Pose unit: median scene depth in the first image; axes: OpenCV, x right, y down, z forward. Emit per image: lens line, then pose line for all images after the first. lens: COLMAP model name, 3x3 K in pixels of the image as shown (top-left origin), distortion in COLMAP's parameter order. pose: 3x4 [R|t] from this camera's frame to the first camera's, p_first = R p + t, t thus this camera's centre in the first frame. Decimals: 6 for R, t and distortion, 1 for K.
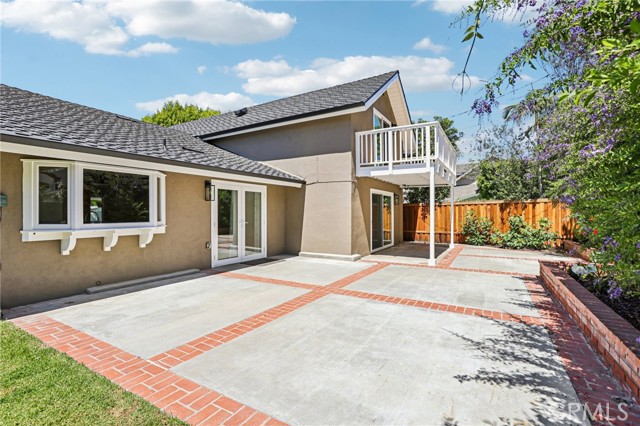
lens RADIAL K [[294.9, 0, 322.9], [0, 294.9, 214.6], [0, 0, 1]] dist [-0.021107, 0.004347]
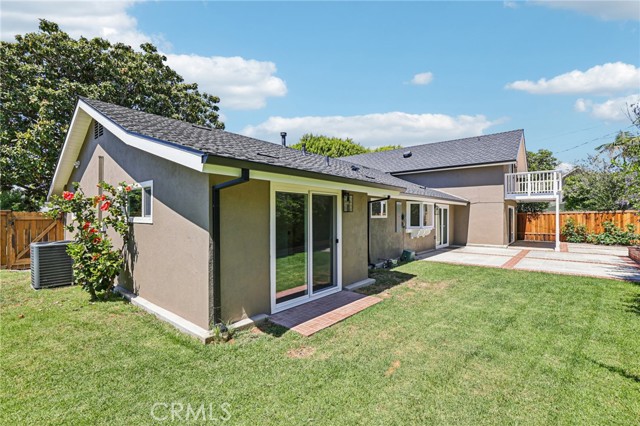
lens RADIAL K [[294.9, 0, 324.3], [0, 294.9, 214.4], [0, 0, 1]] dist [-0.021107, 0.004347]
pose [[0.986505, -0.001927, -0.163718, -0.506773], [0.000191, 0.999944, -0.010618, -0.018781], [0.163729, 0.010443, 0.986450, -0.667657]]
